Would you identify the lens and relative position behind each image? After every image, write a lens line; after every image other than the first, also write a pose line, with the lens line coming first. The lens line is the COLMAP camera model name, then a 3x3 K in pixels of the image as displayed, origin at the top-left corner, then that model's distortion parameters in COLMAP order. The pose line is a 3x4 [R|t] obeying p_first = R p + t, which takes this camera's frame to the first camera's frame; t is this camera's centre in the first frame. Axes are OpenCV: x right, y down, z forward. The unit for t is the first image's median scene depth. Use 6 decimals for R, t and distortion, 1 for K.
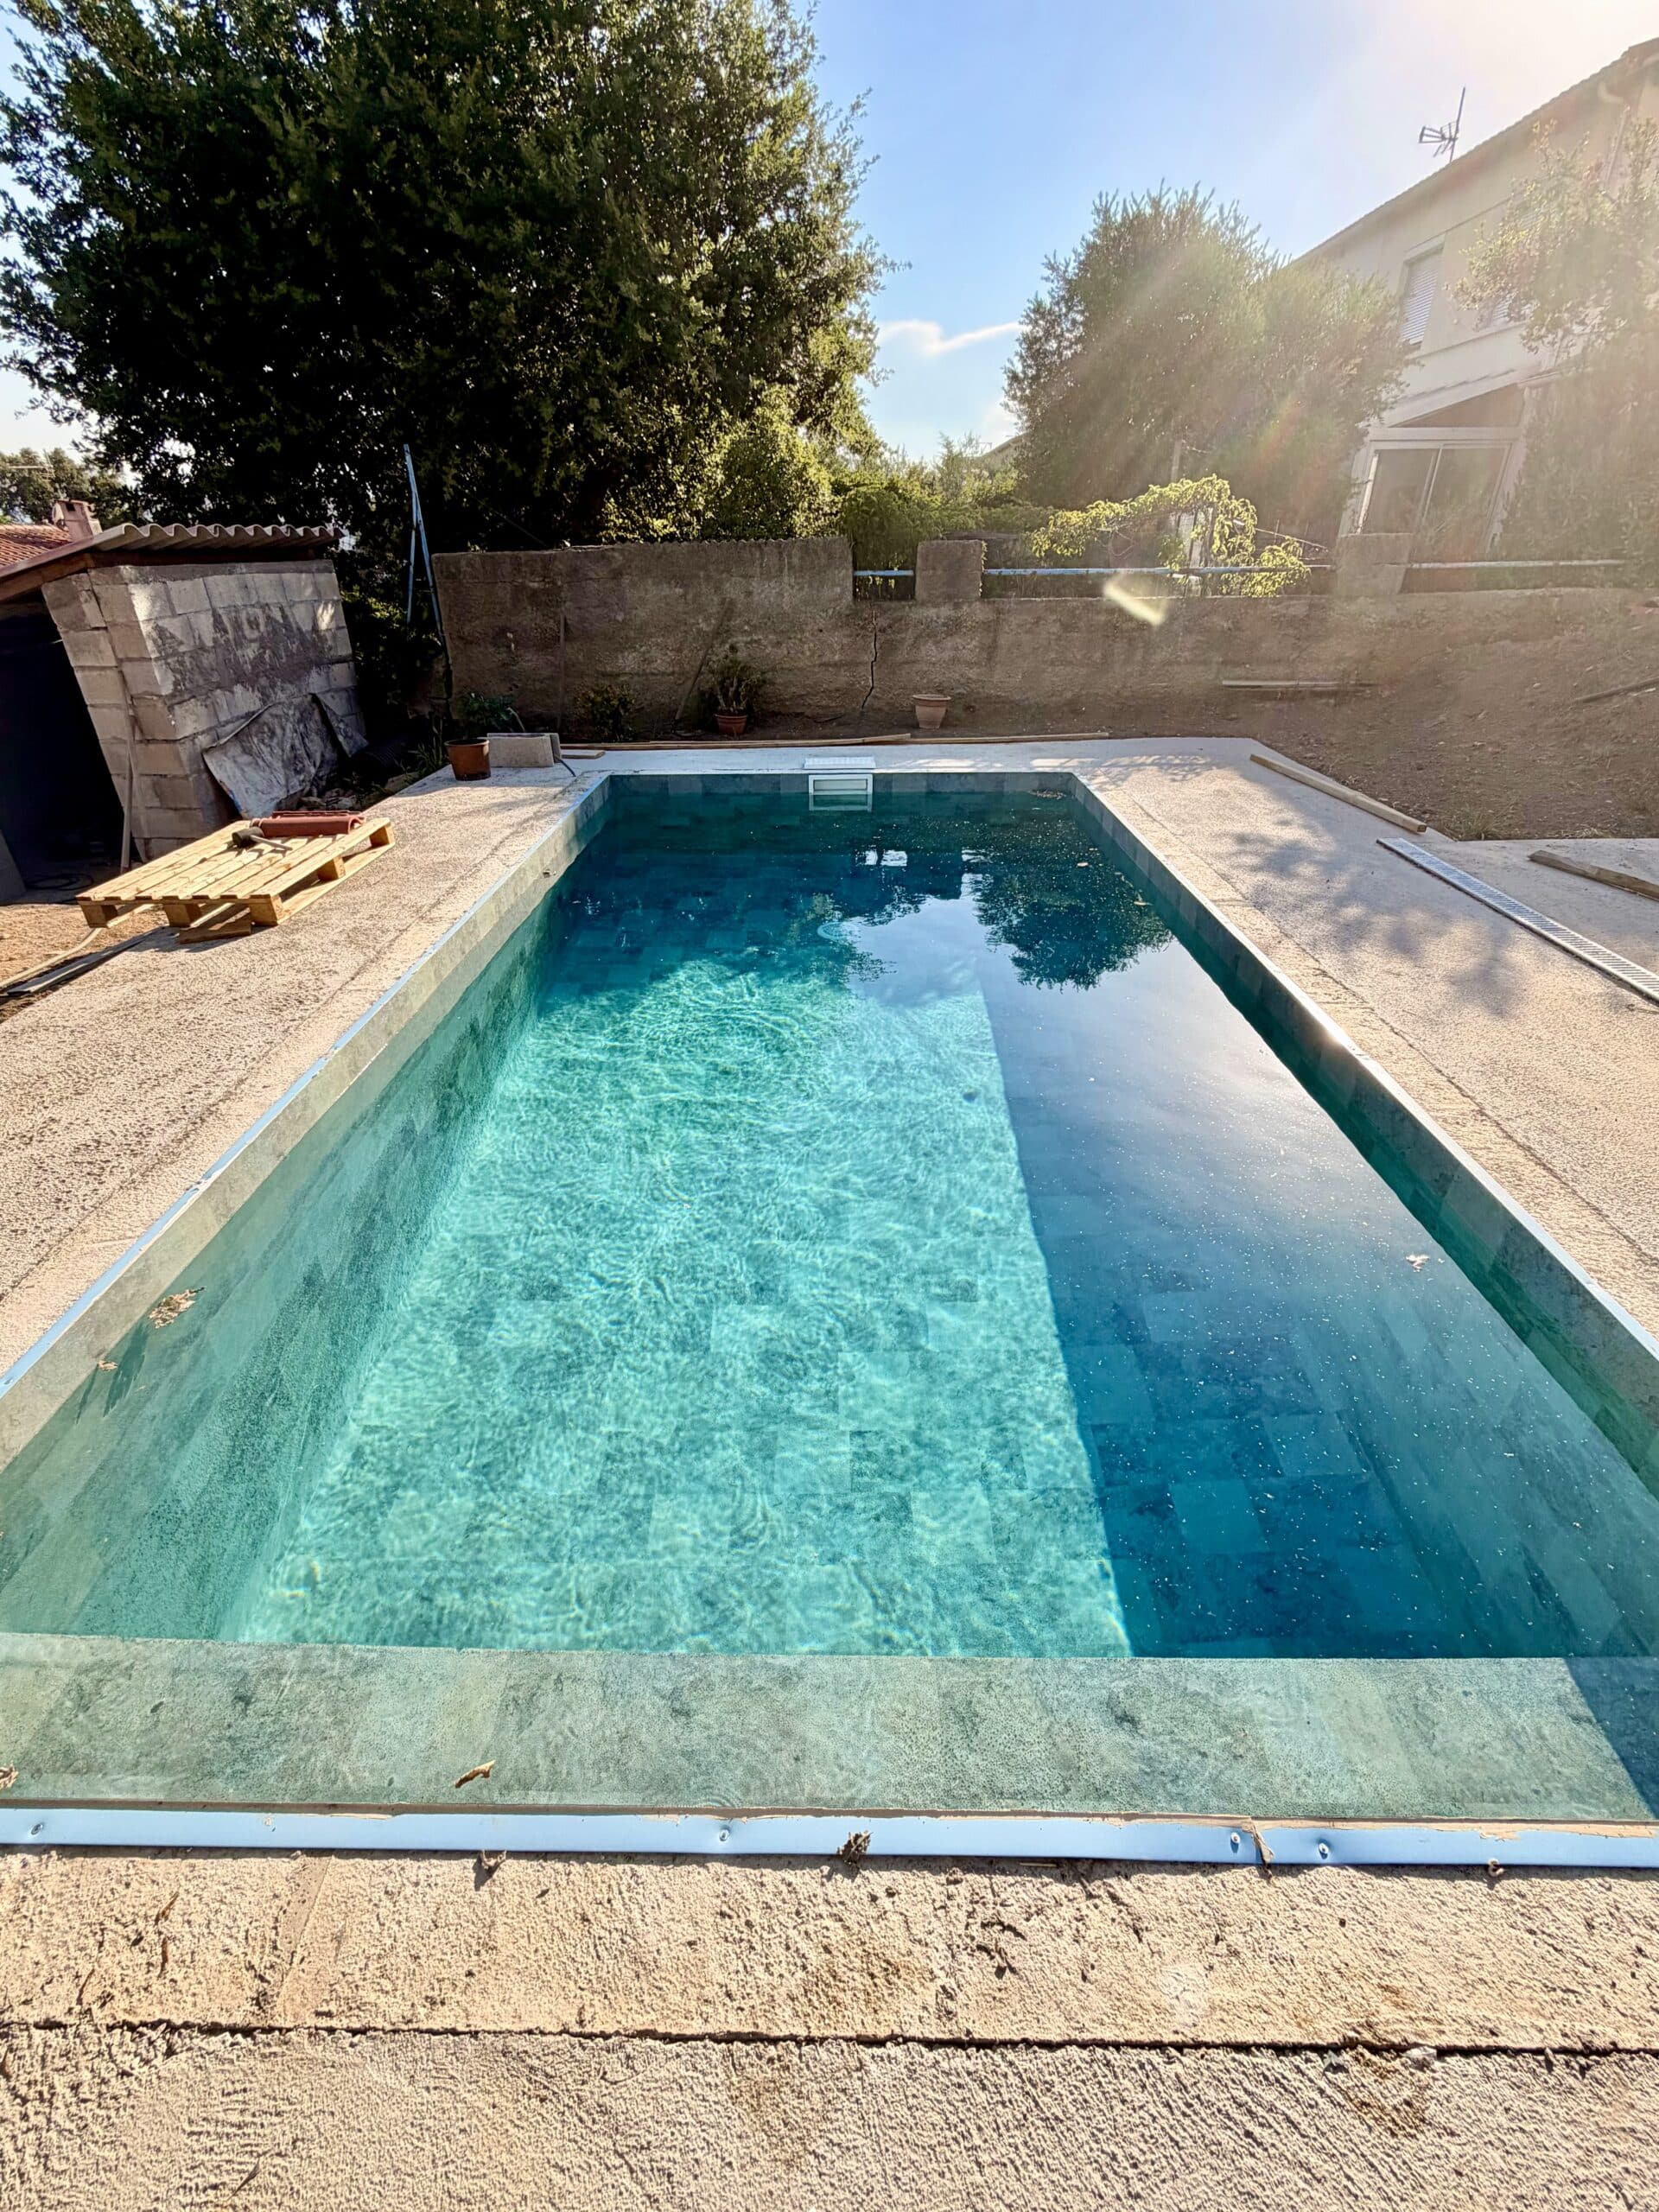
lens RADIAL K [[974.2, 0, 835.4], [0, 974.2, 1104.7], [0, 0, 1]] dist [-0.001487, 0.000450]
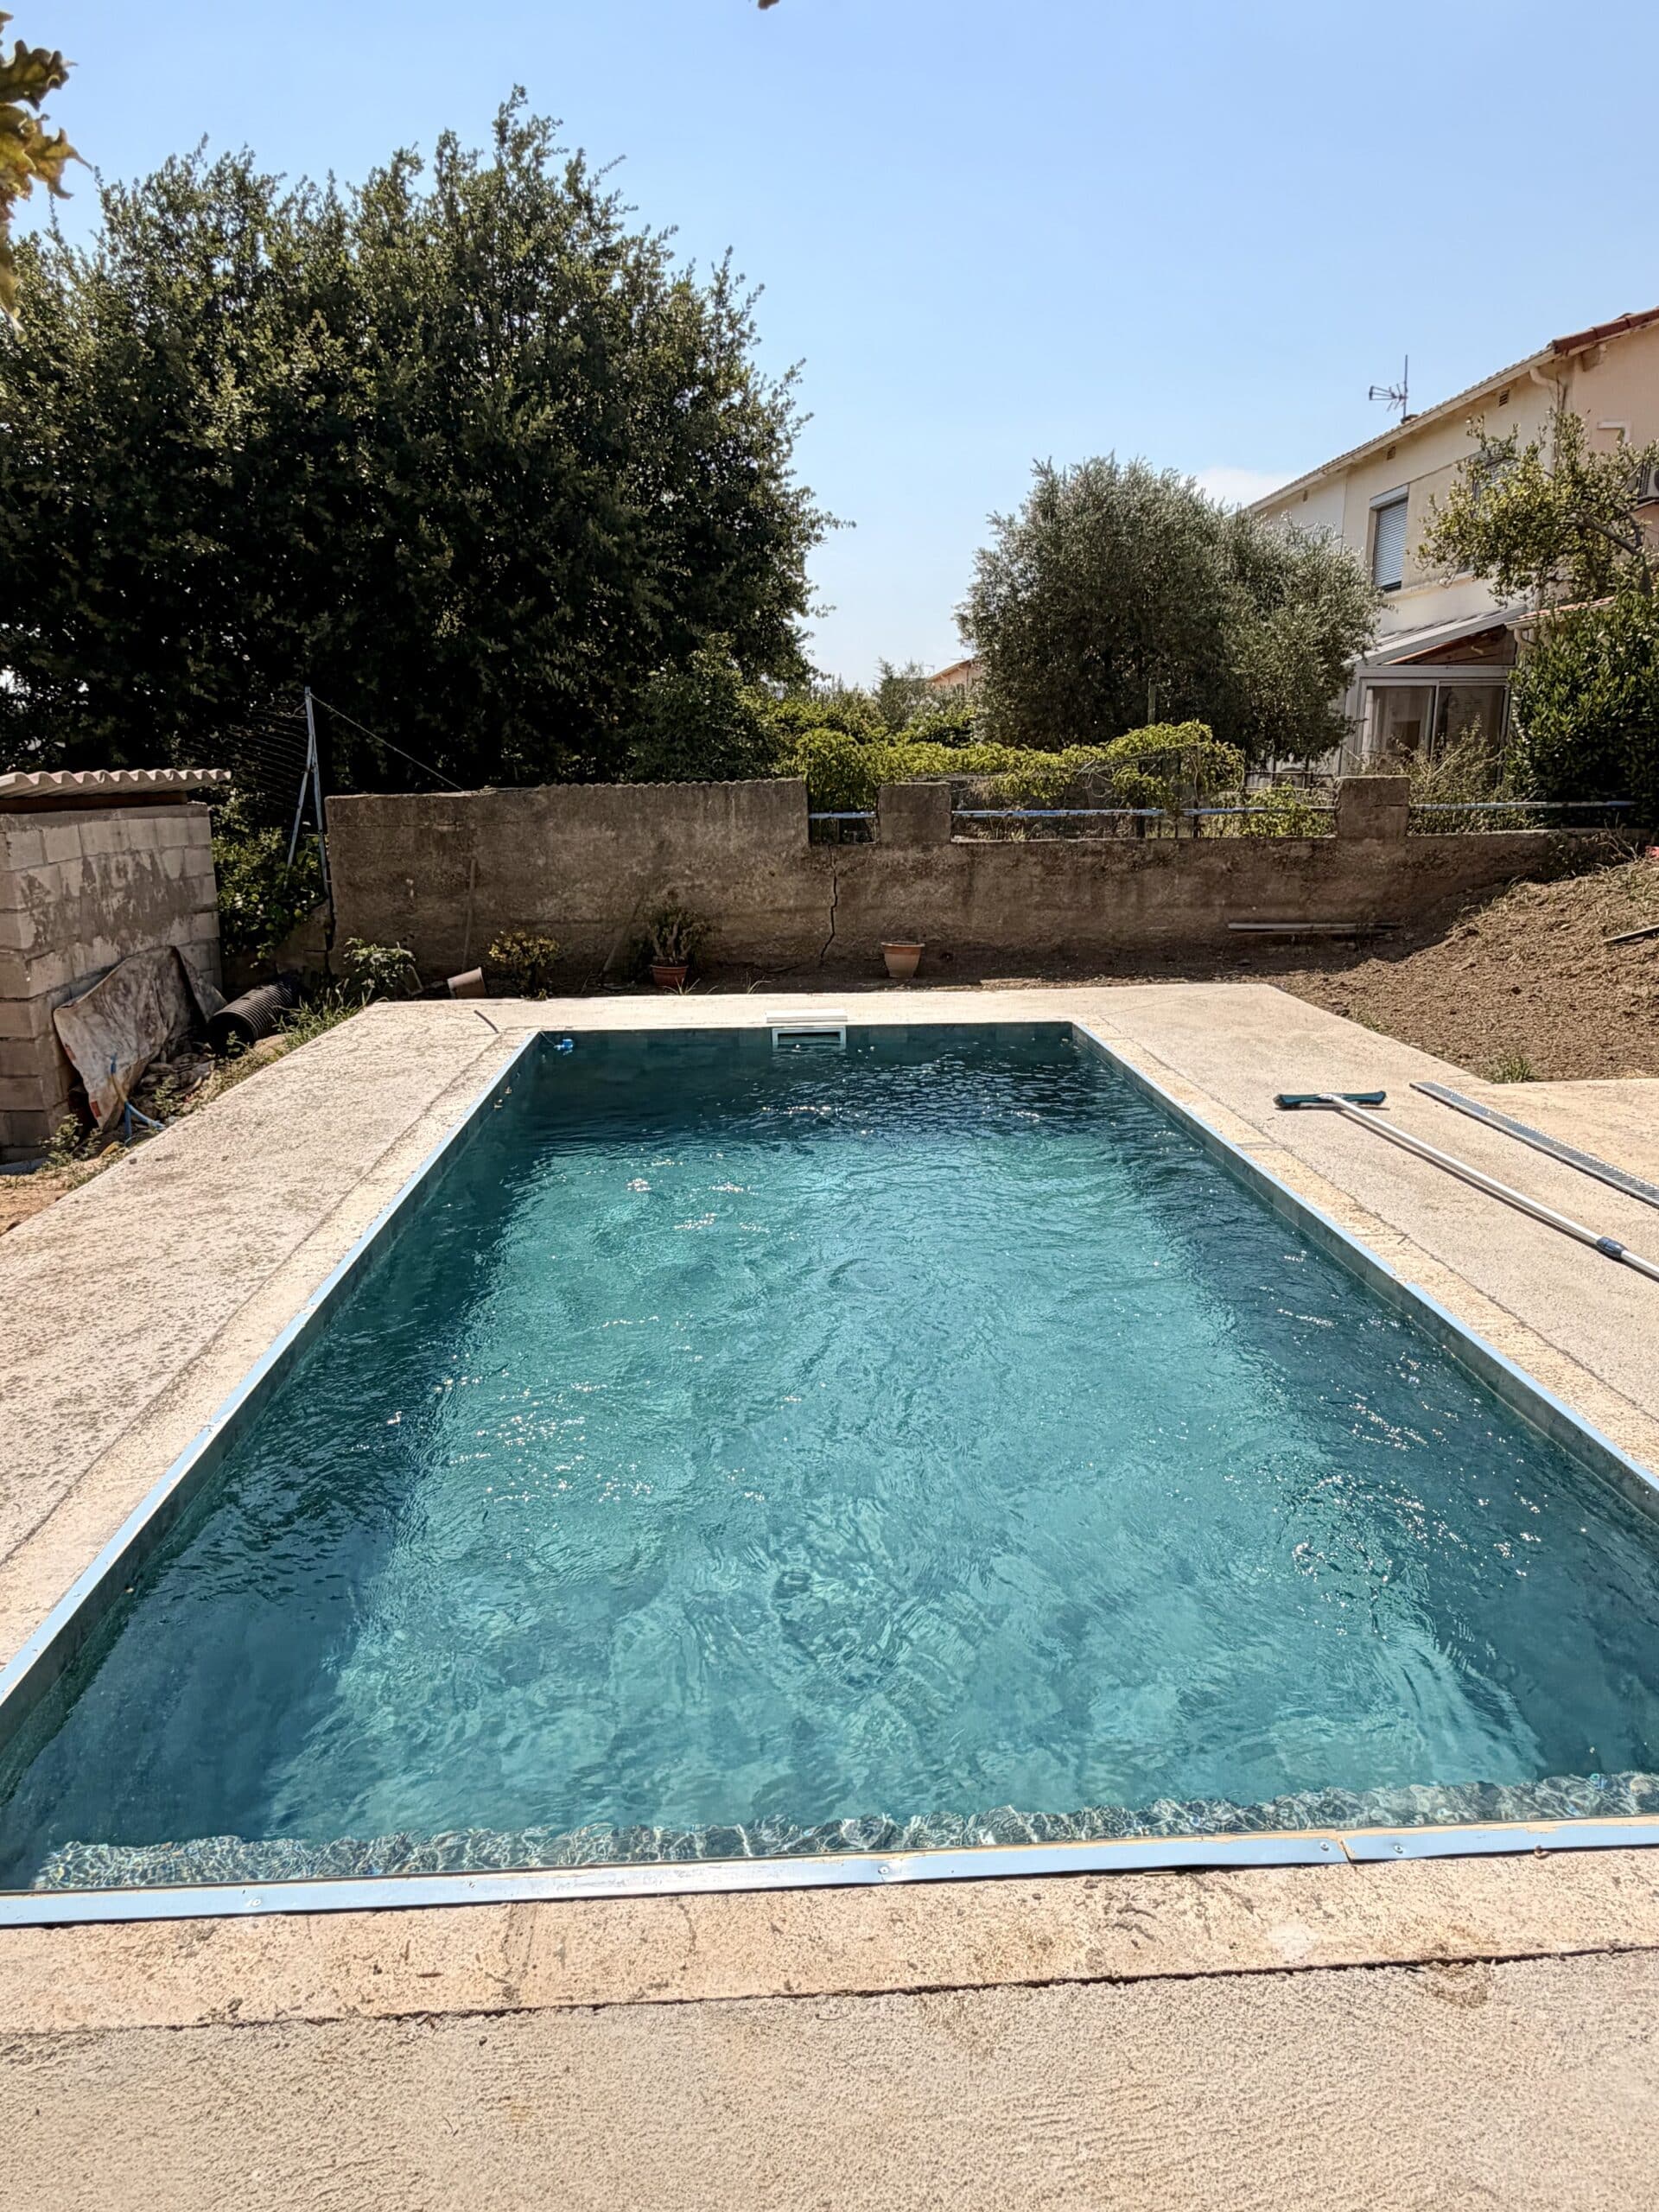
lens RADIAL K [[1350.5, 0, 844.9], [0, 1350.5, 1103.3], [0, 0, 1]] dist [0.002117, -0.002868]
pose [[0.997508, -0.016817, 0.068525, -0.047200], [0.035168, 0.960448, -0.276230, 0.061027], [-0.061169, 0.277951, 0.958646, -0.139983]]
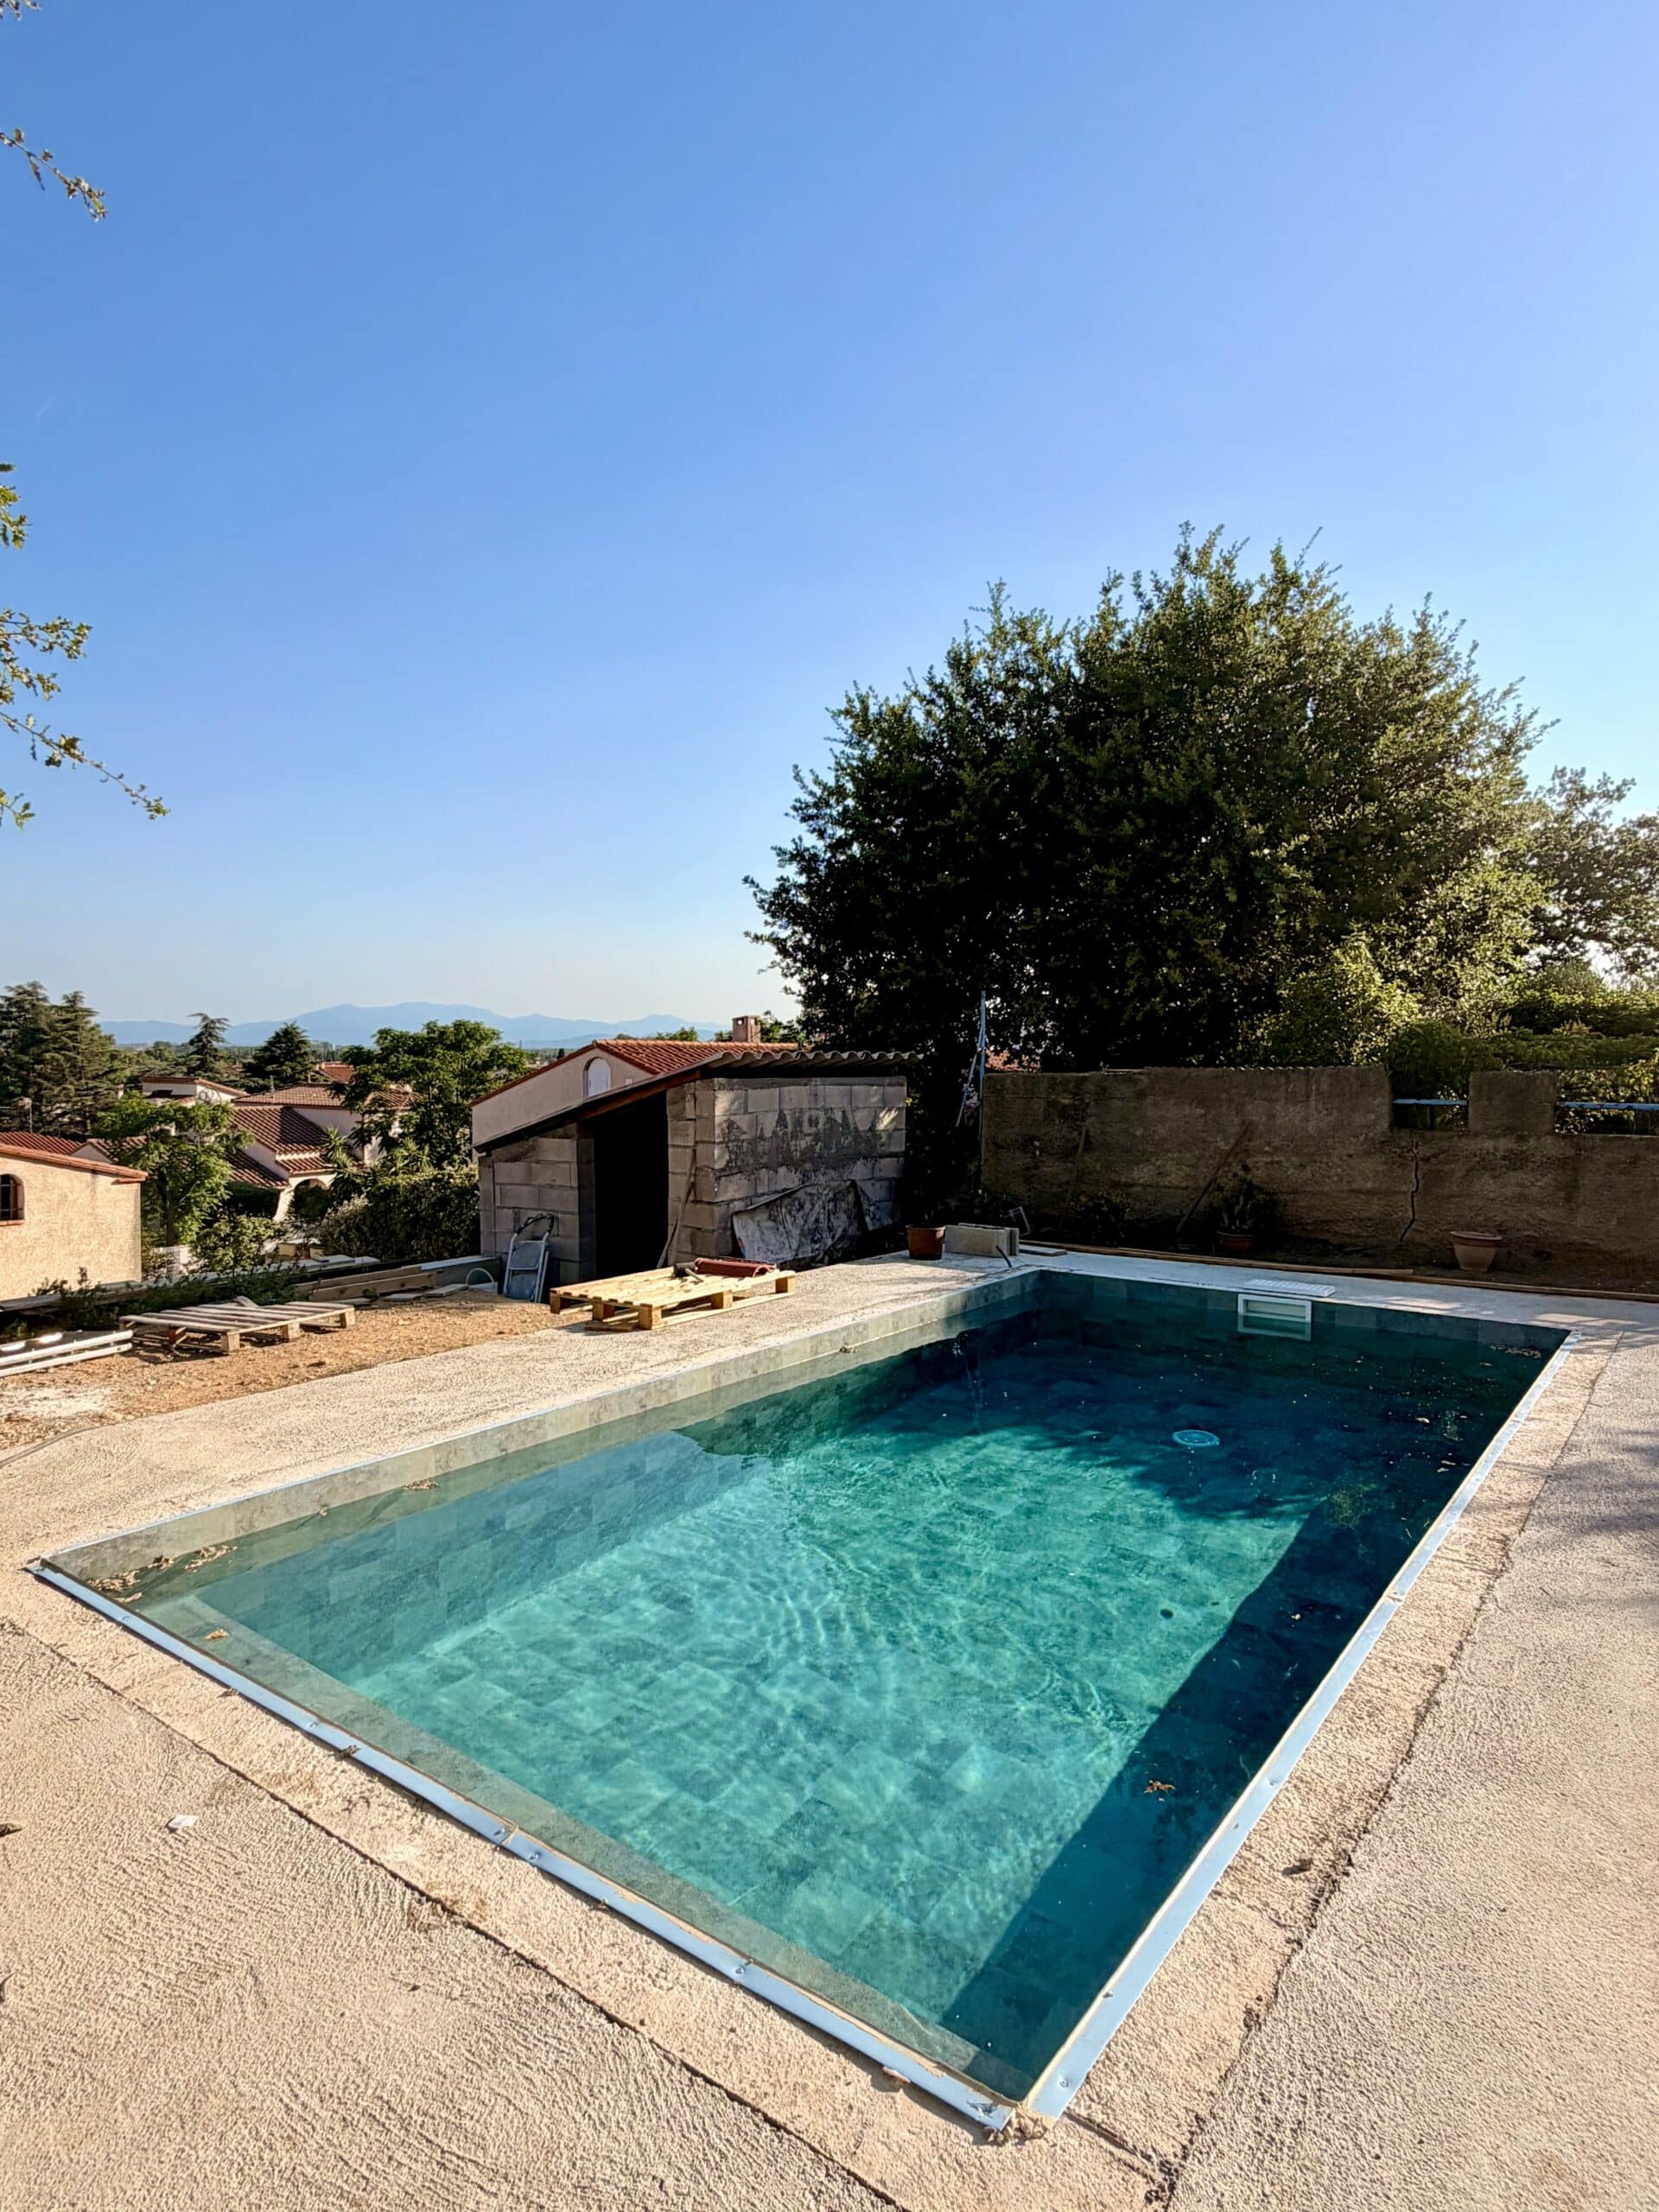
lens RADIAL K [[1274.7, 0, 836.0], [0, 1274.7, 1102.6], [0, 0, 1]] dist [0.007158, 0.001534]
pose [[0.810015, 0.031287, -0.585573, 0.366391], [-0.302752, 0.877512, -0.371906, 0.063138], [0.502212, 0.478533, 0.720270, -0.134520]]
